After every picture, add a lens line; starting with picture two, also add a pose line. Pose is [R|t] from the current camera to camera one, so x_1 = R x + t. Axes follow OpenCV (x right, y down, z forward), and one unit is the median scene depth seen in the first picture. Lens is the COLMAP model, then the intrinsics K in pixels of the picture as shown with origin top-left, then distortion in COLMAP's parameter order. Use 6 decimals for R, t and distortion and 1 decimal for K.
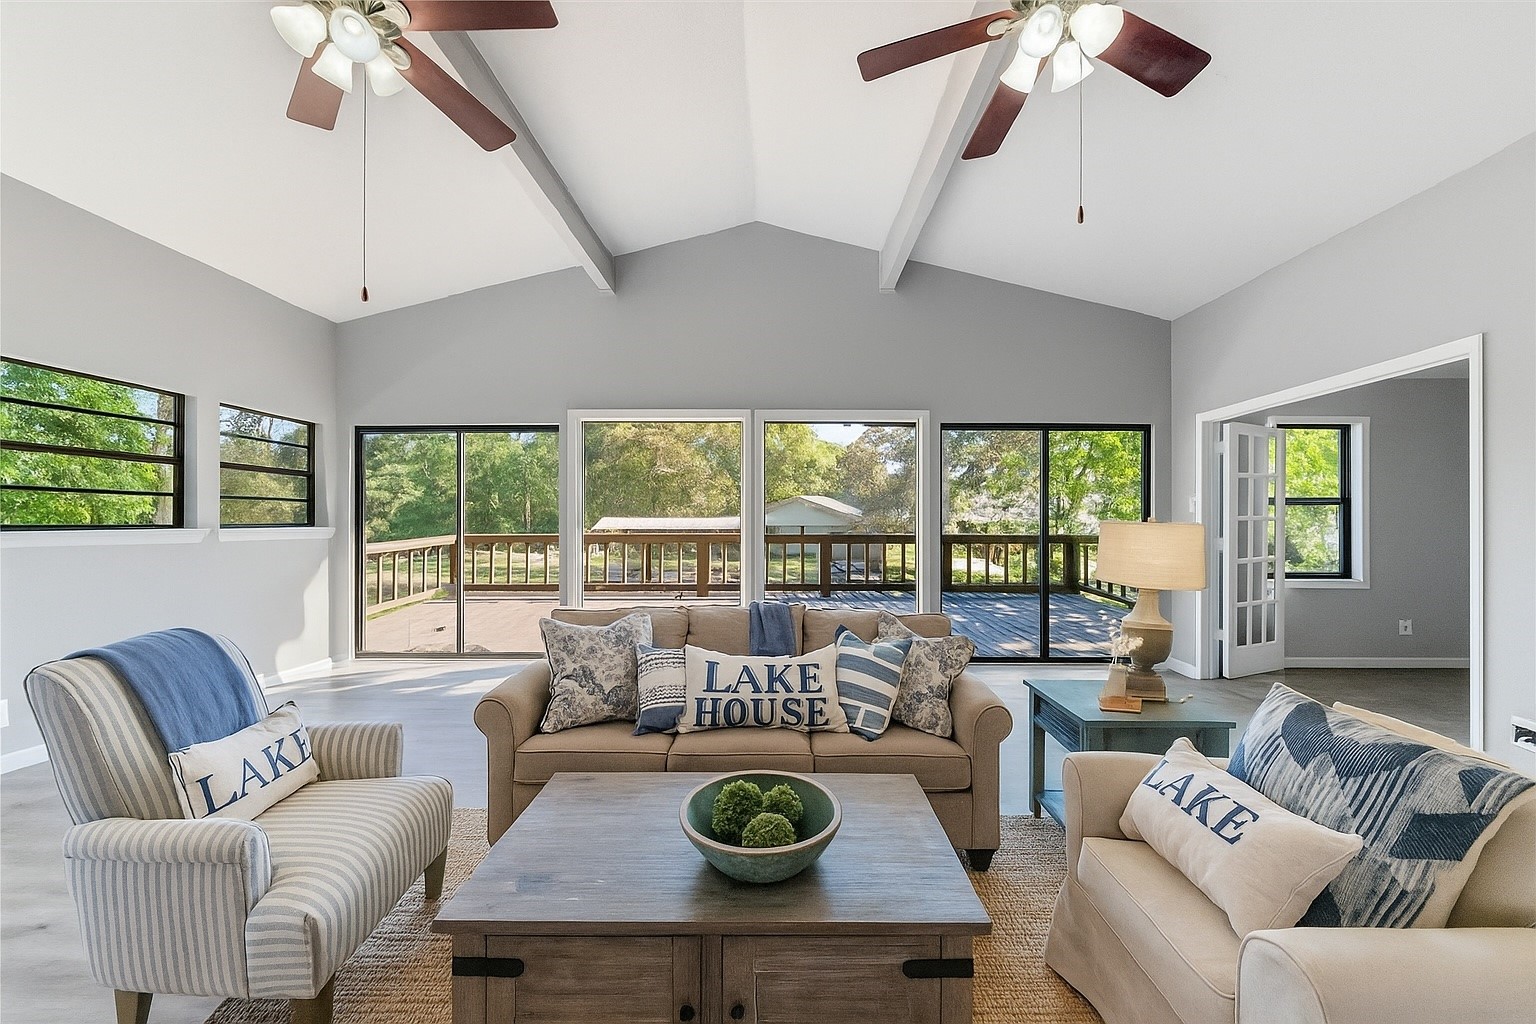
lens RADIAL K [[549.1, 0, 767.4], [0, 549.1, 517.4], [0, 0, 1]] dist [0.002048, 0.000142]
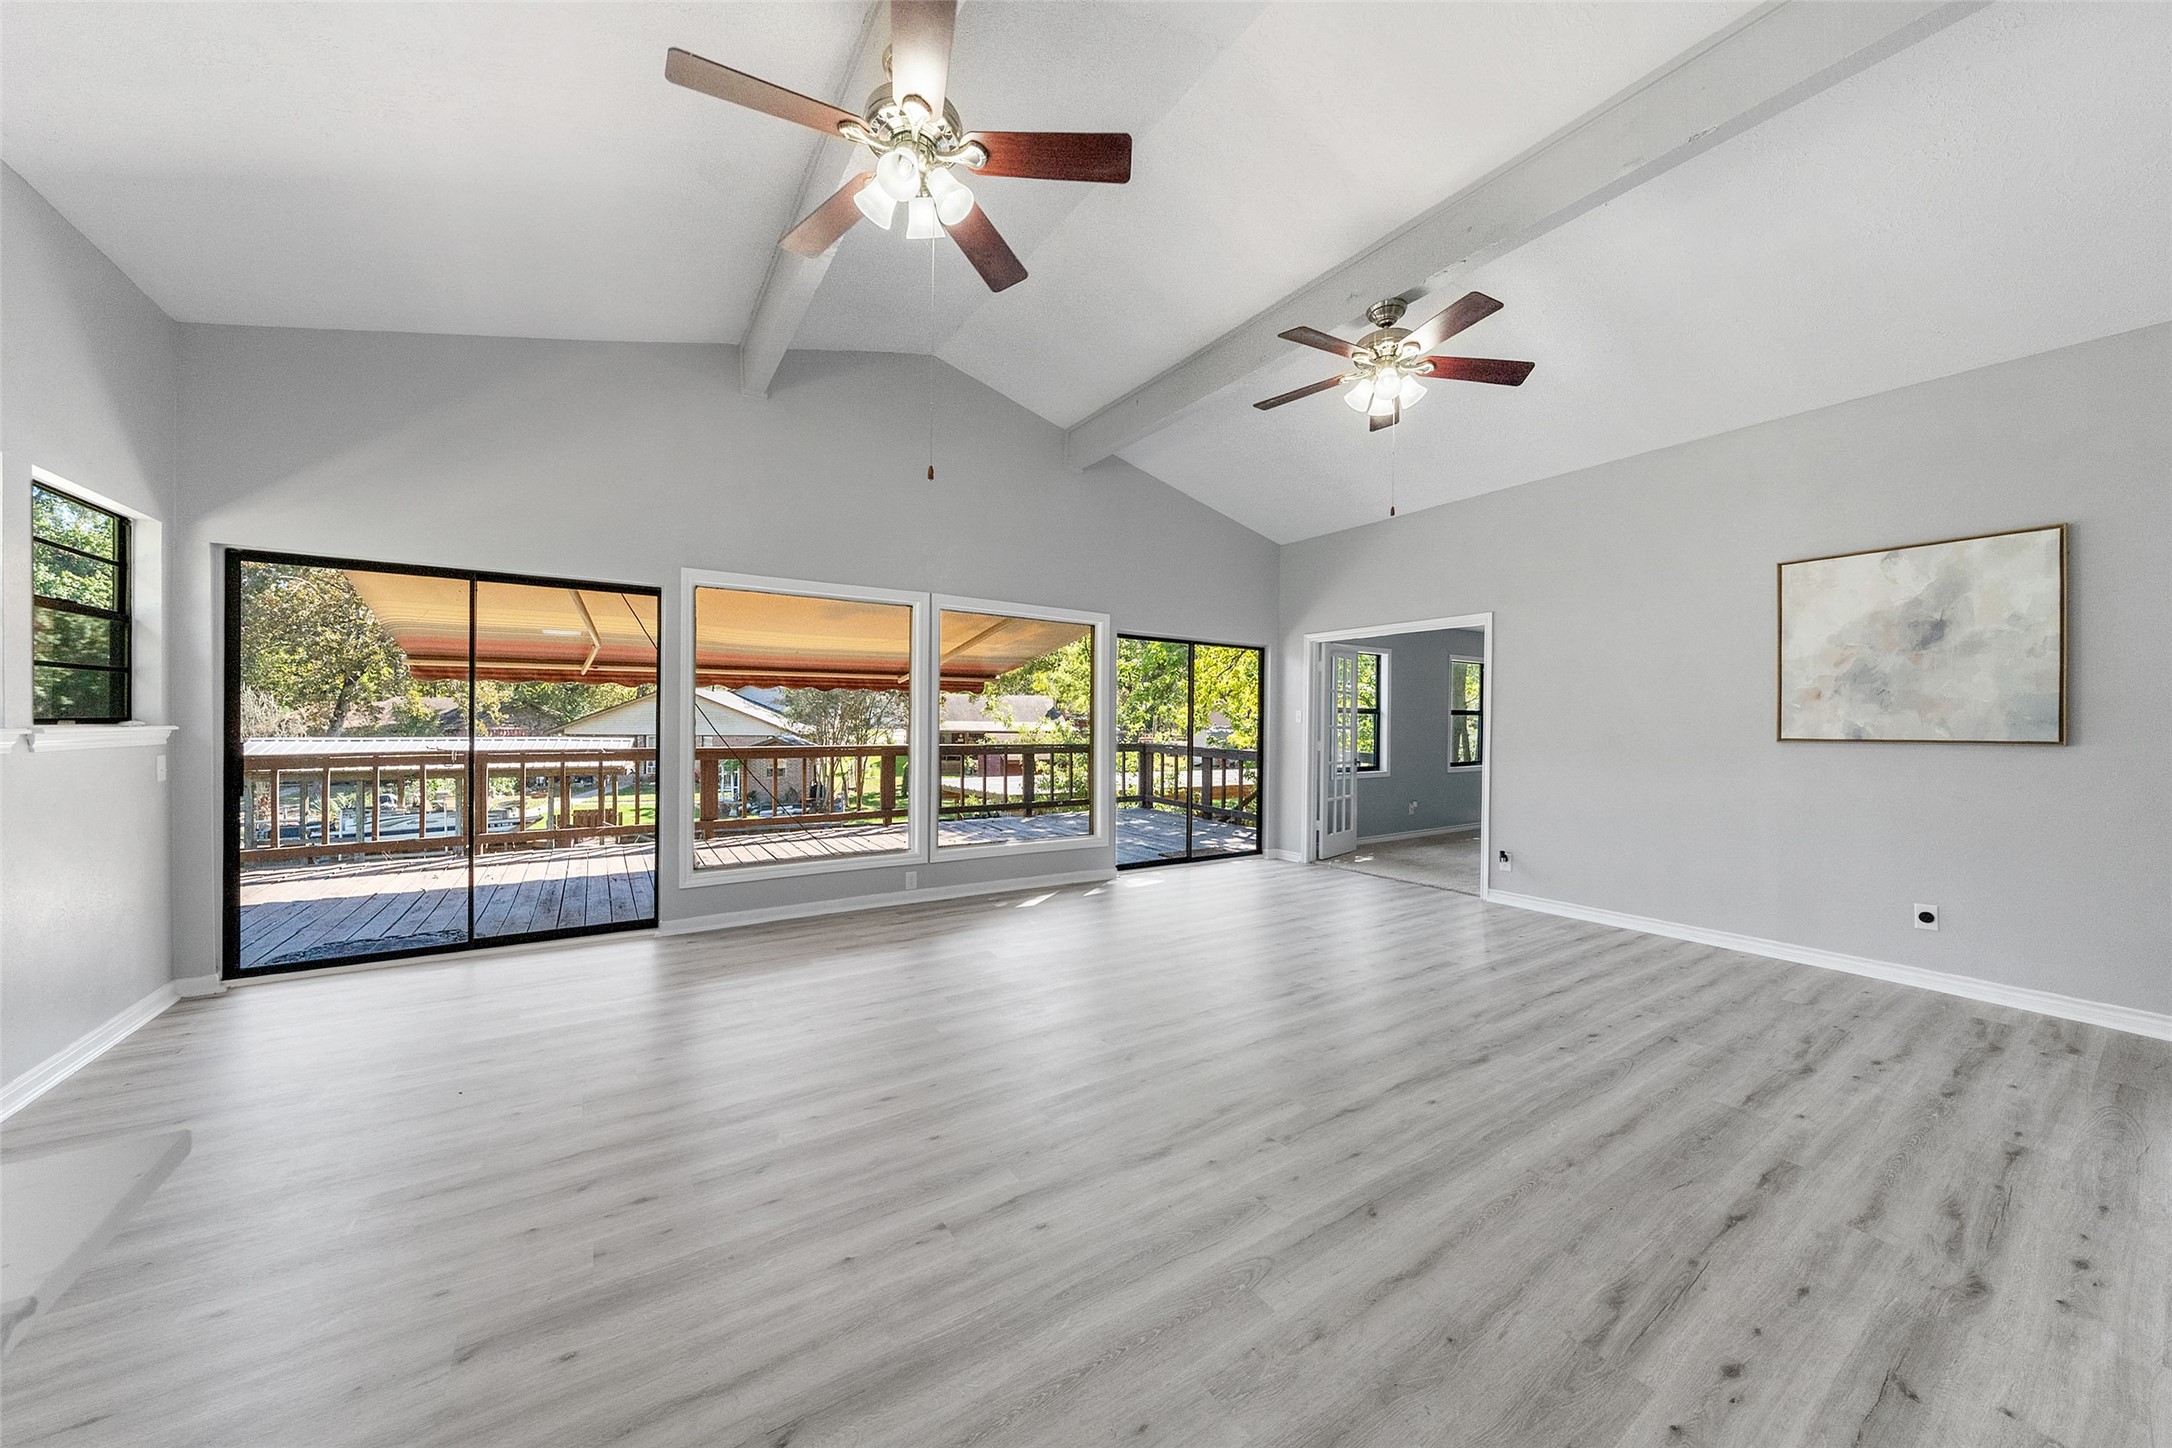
lens RADIAL K [[747.4, 0, 1082.1], [0, 747.4, 722.4], [0, 0, 1]] dist [-0.002019, -0.000040]
pose [[0.817412, 0.006265, 0.576020, -0.504864], [-0.007380, 0.999973, -0.000404, -0.007945], [-0.576007, -0.003921, 0.817435, -0.034939]]
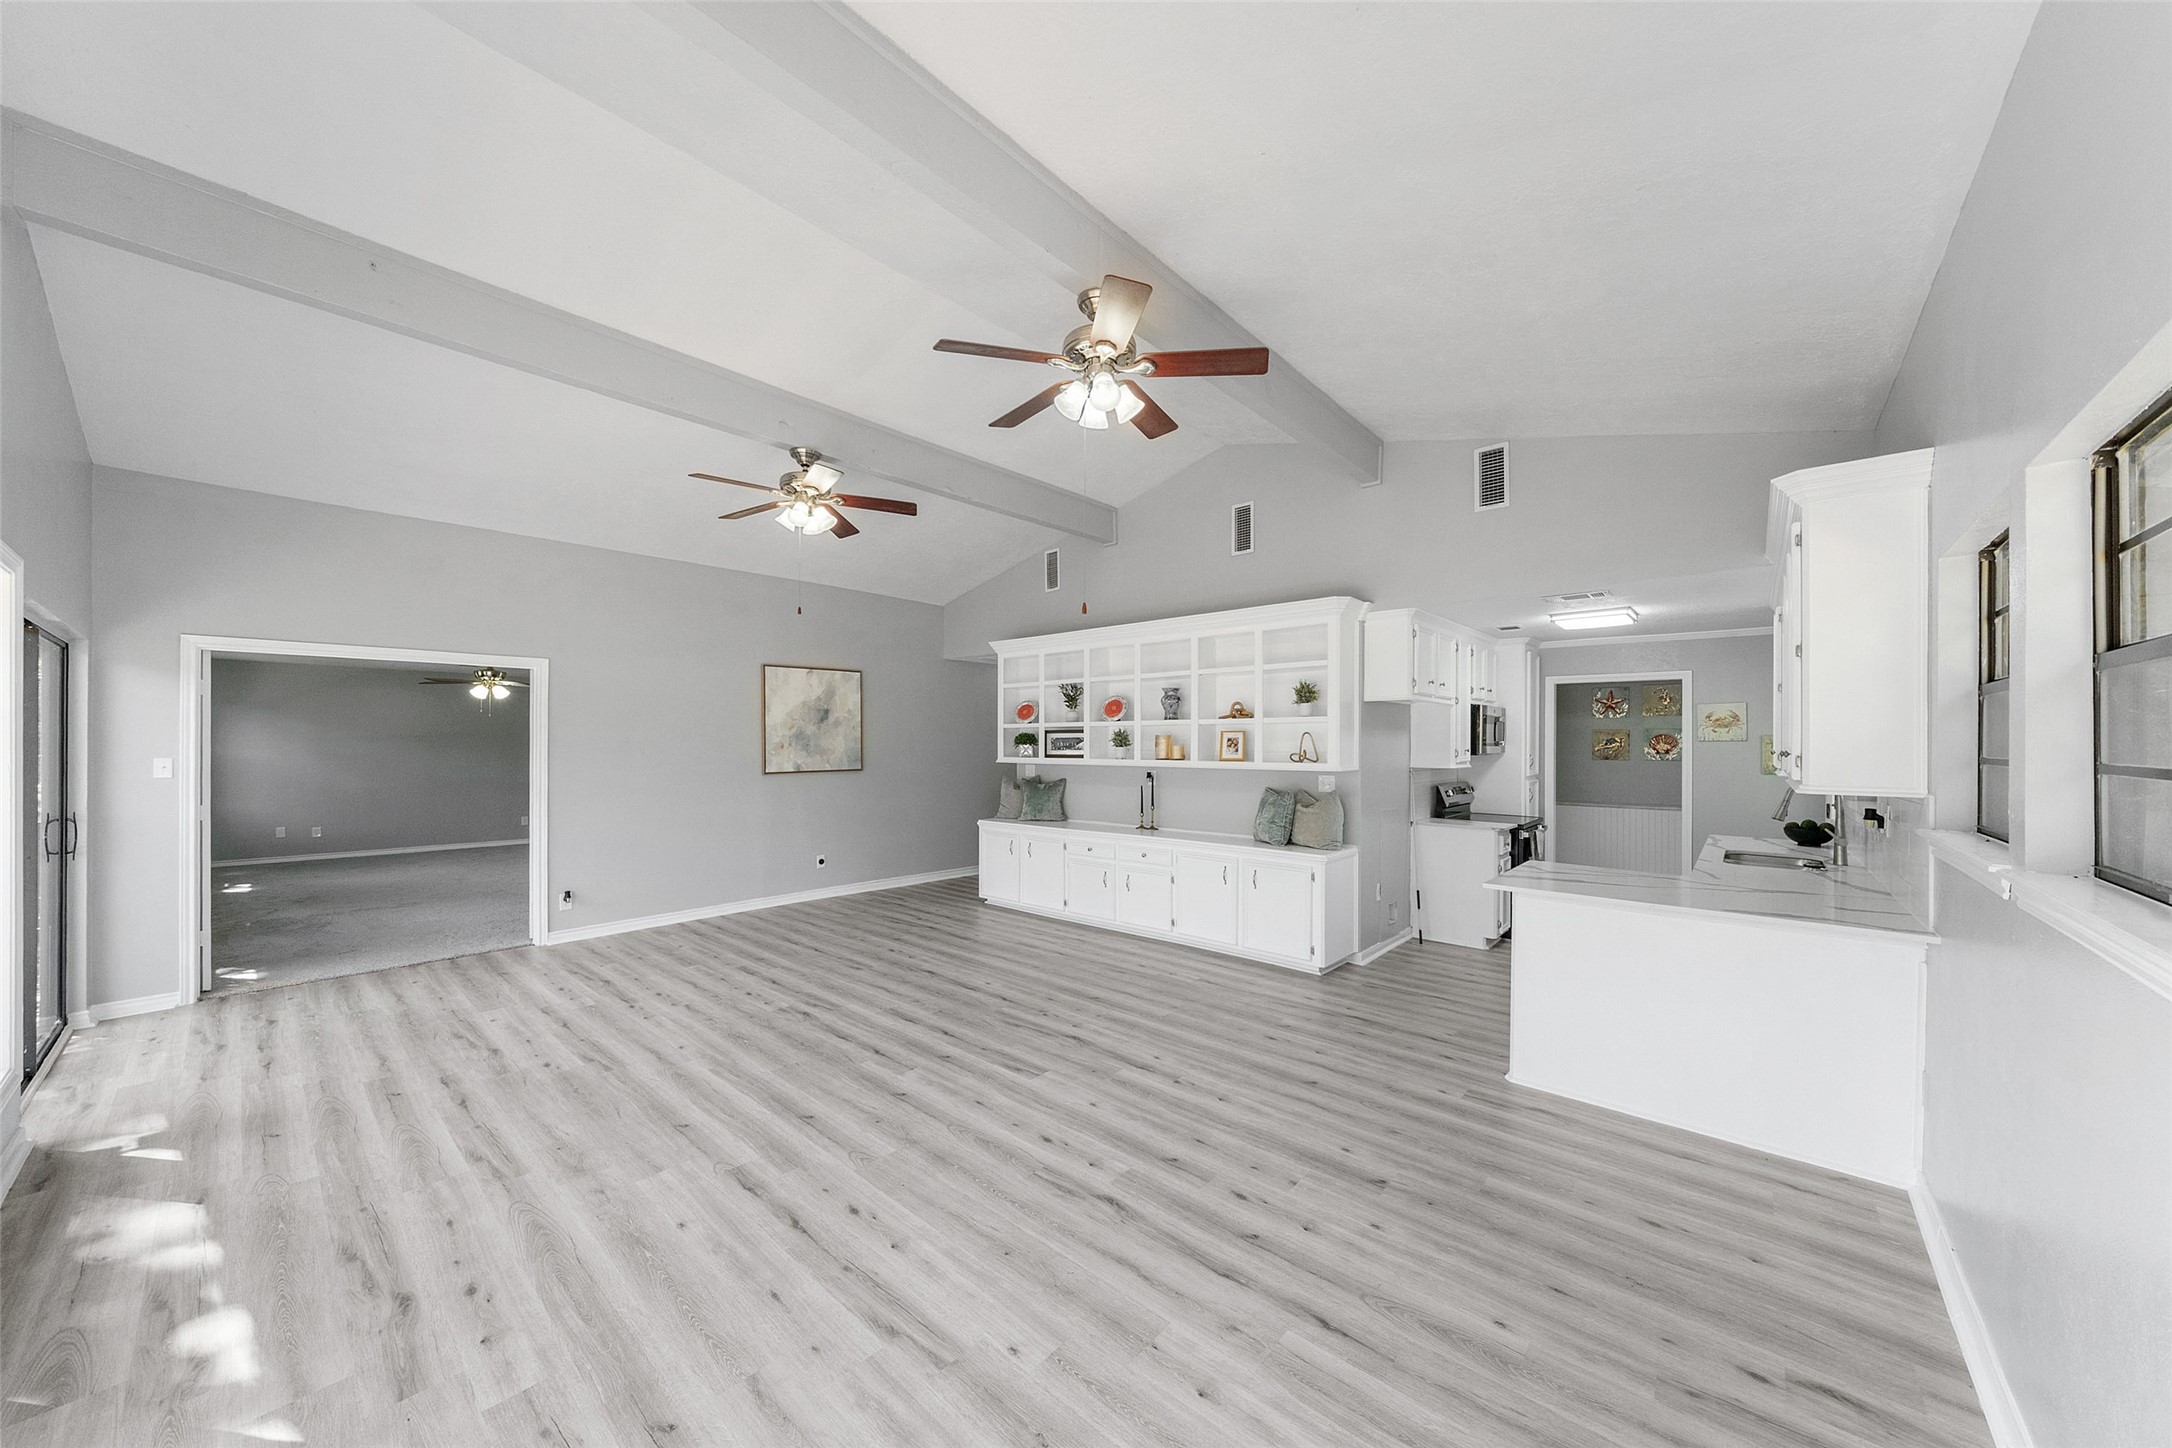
lens RADIAL K [[747.4, 0, 1080.0], [0, 747.4, 739.6], [0, 0, 1]] dist [-0.002019, -0.000040]
pose [[-0.764080, -0.000047, 0.645121, -0.726468], [0.000104, 1.000000, 0.000195, -0.061439], [-0.645121, 0.000216, -0.764080, 0.969510]]
